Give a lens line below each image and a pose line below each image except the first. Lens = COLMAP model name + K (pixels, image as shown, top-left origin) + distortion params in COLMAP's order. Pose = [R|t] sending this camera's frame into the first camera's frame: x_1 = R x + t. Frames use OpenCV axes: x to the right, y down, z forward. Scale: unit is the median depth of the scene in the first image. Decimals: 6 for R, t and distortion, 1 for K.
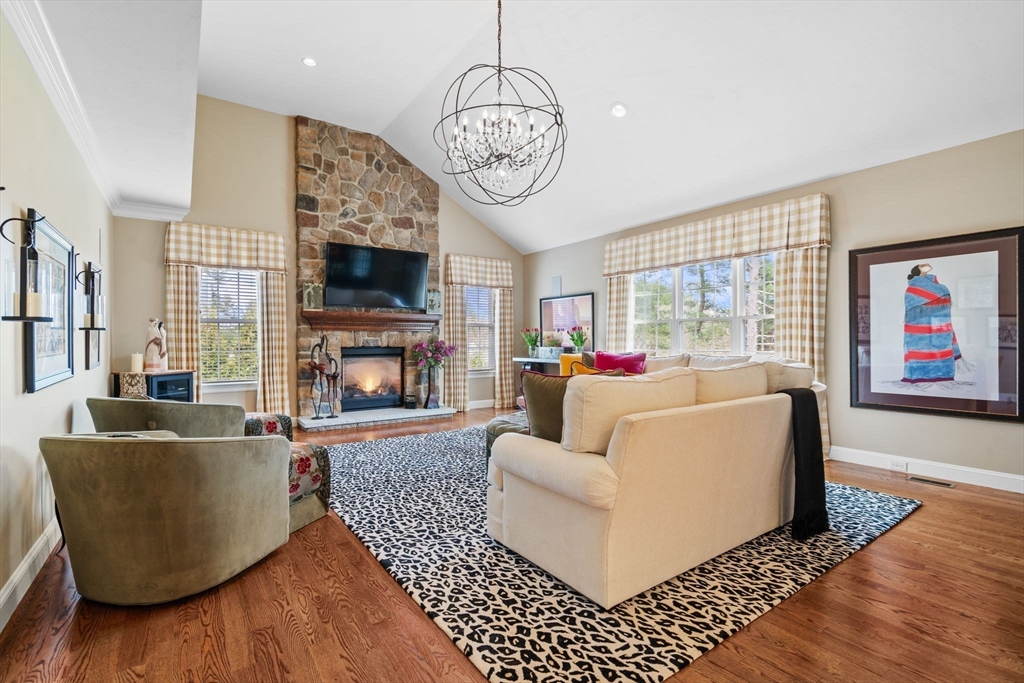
lens RADIAL K [[468.3, 0, 510.7], [0, 468.3, 338.3], [0, 0, 1]] dist [-0.000330, 0.000426]
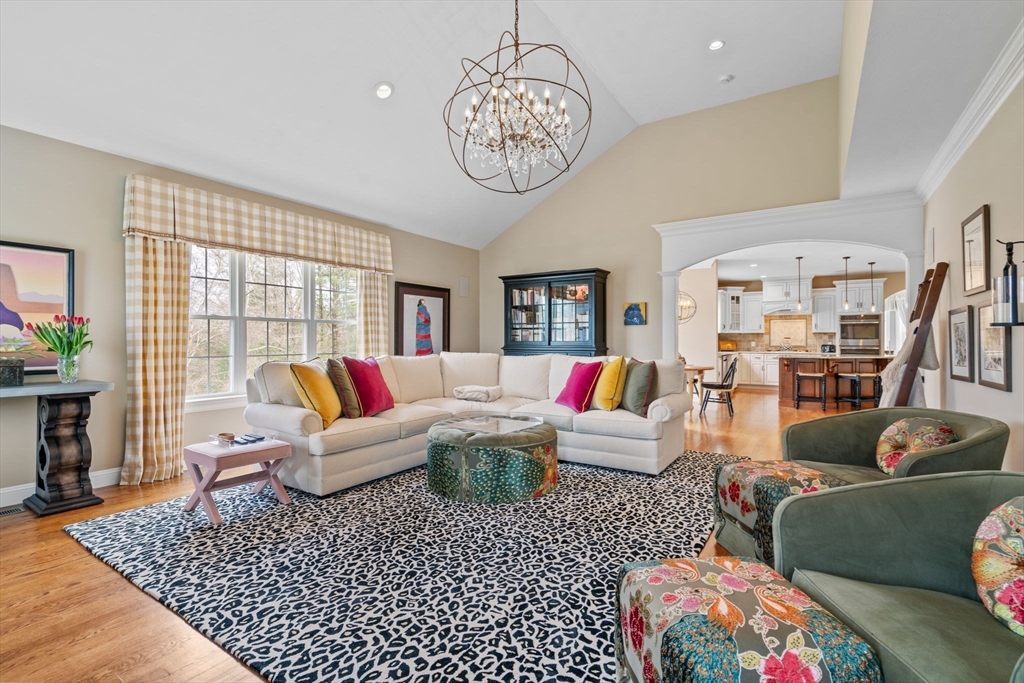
lens RADIAL K [[468.3, 0, 510.7], [0, 468.3, 338.3], [0, 0, 1]] dist [-0.000330, 0.000426]
pose [[-0.367750, 0.013046, 0.929833, -1.019491], [-0.000205, 0.999900, -0.014110, 0.011556], [-0.929924, -0.005379, -0.367711, 1.608667]]
